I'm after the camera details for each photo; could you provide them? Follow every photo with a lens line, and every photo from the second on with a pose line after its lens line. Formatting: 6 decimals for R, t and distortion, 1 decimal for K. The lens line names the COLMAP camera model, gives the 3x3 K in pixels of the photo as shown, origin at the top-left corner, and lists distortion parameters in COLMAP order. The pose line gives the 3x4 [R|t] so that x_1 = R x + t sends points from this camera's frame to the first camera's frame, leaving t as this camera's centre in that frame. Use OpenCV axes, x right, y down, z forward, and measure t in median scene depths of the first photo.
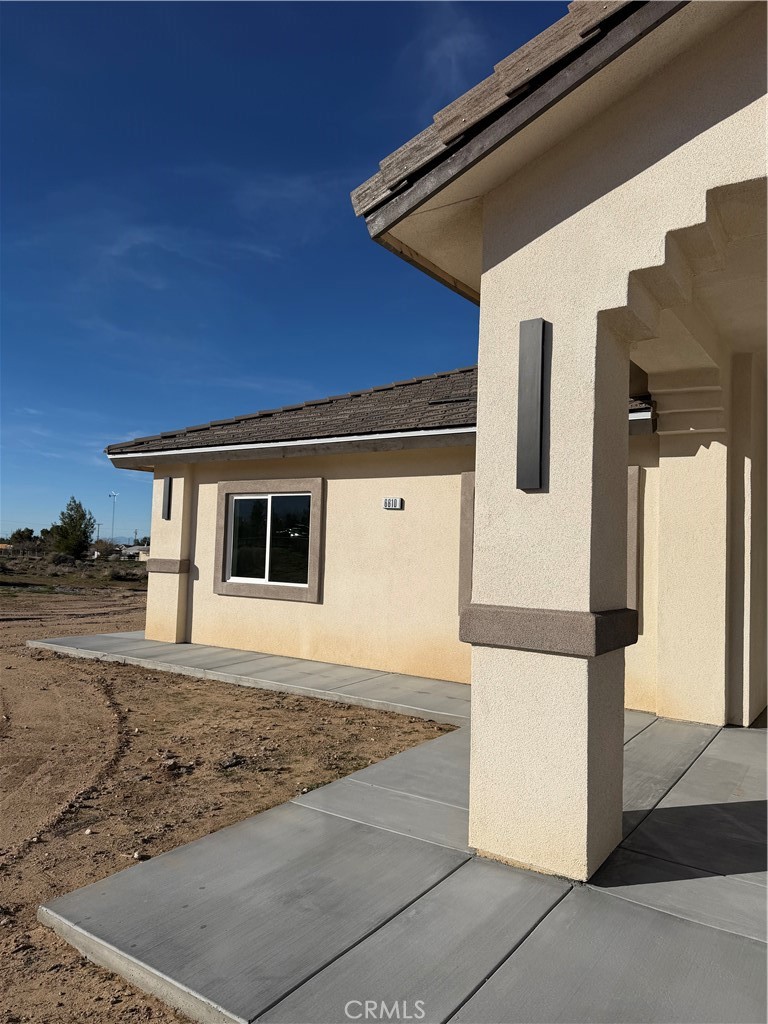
lens RADIAL K [[715.4, 0, 384.0], [0, 715.4, 512.0], [0, 0, 1]] dist [0.054247, -0.054424]
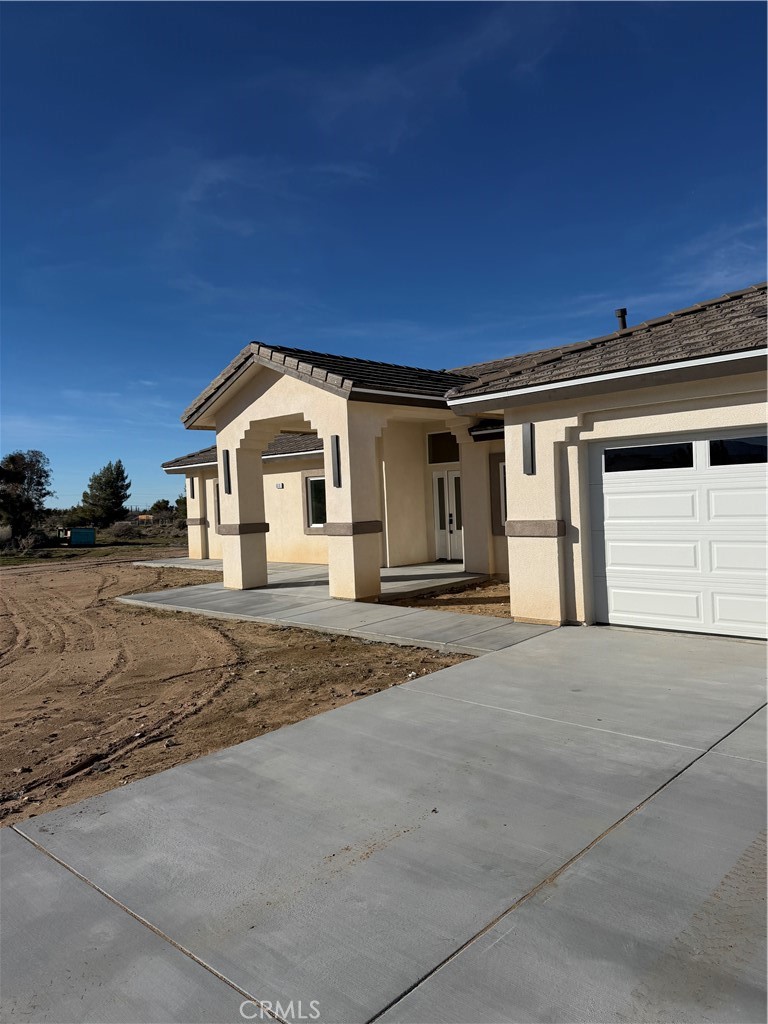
lens RADIAL K [[715.4, 0, 384.0], [0, 715.4, 512.0], [0, 0, 1]] dist [0.054247, -0.054424]
pose [[0.983913, -0.068211, -0.165112, 1.116722], [0.079613, 0.994805, 0.063447, -0.074926], [0.159926, -0.075571, 0.984232, -1.797133]]
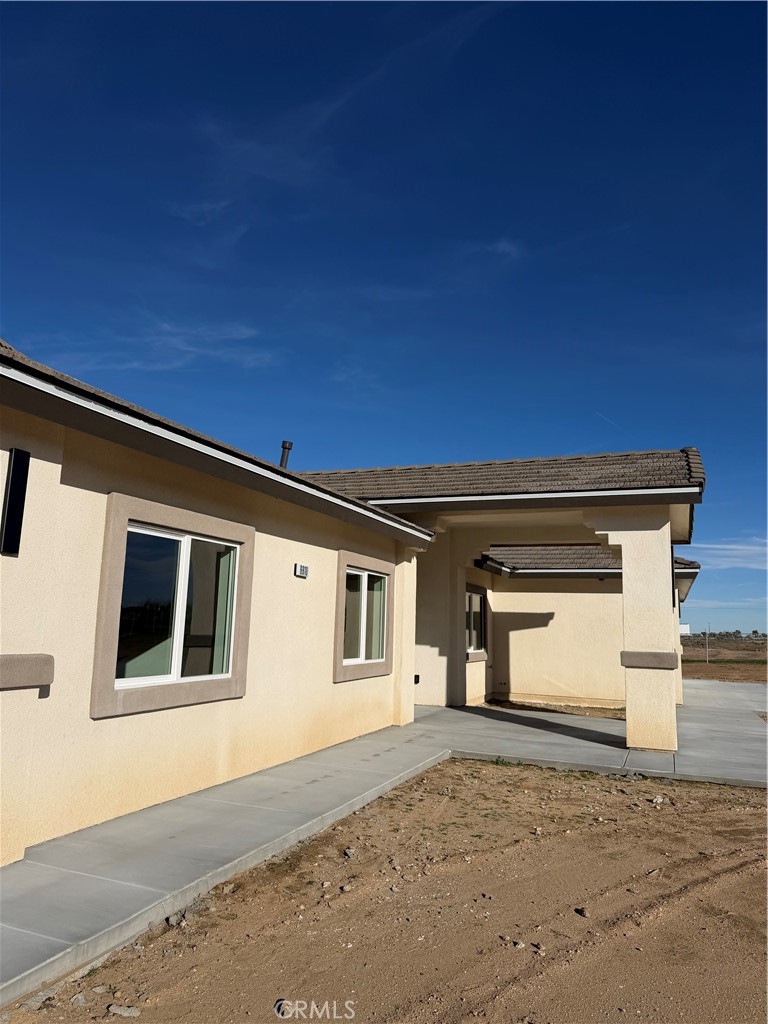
lens RADIAL K [[715.4, 0, 384.0], [0, 715.4, 512.0], [0, 0, 1]] dist [0.054247, -0.054424]
pose [[-0.231195, 0.116732, 0.965879, -1.530751], [-0.076746, 0.987494, -0.137715, 0.054001], [-0.969876, -0.105967, -0.219345, 1.840902]]
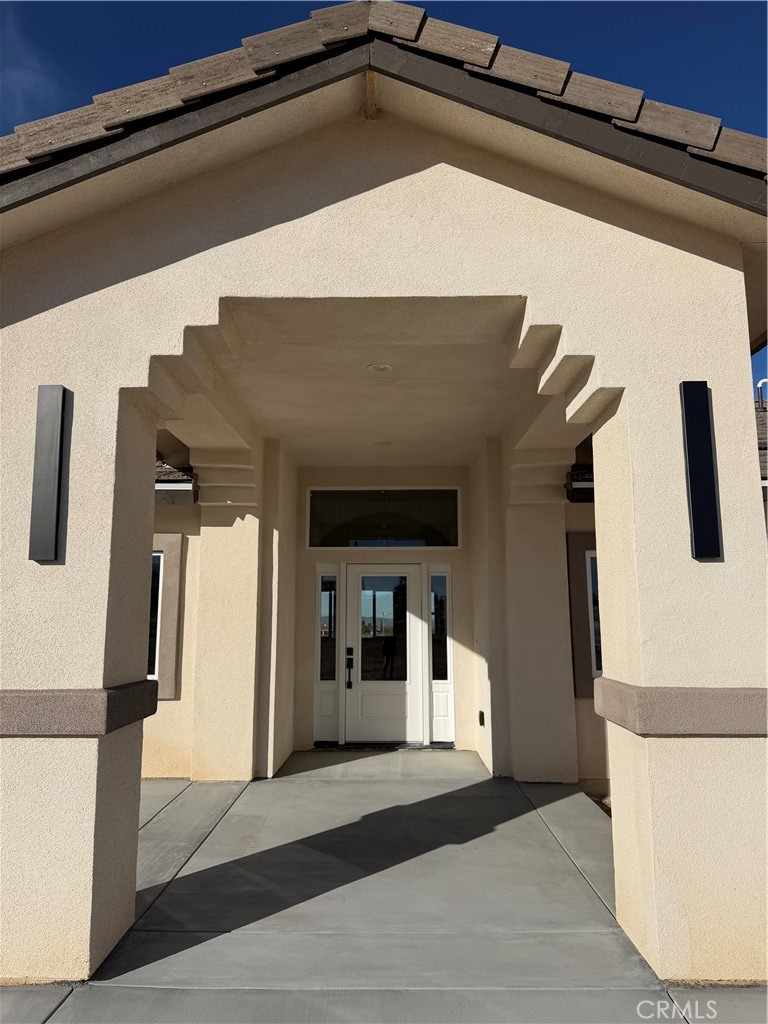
lens RADIAL K [[717.3, 0, 380.9], [0, 717.3, 508.2], [0, 0, 1]] dist [0.031347, -0.027405]
pose [[0.838037, 0.050518, 0.543270, 0.038905], [-0.001728, 0.995945, -0.089947, -0.010968], [-0.545611, 0.074440, 0.834726, -0.027198]]
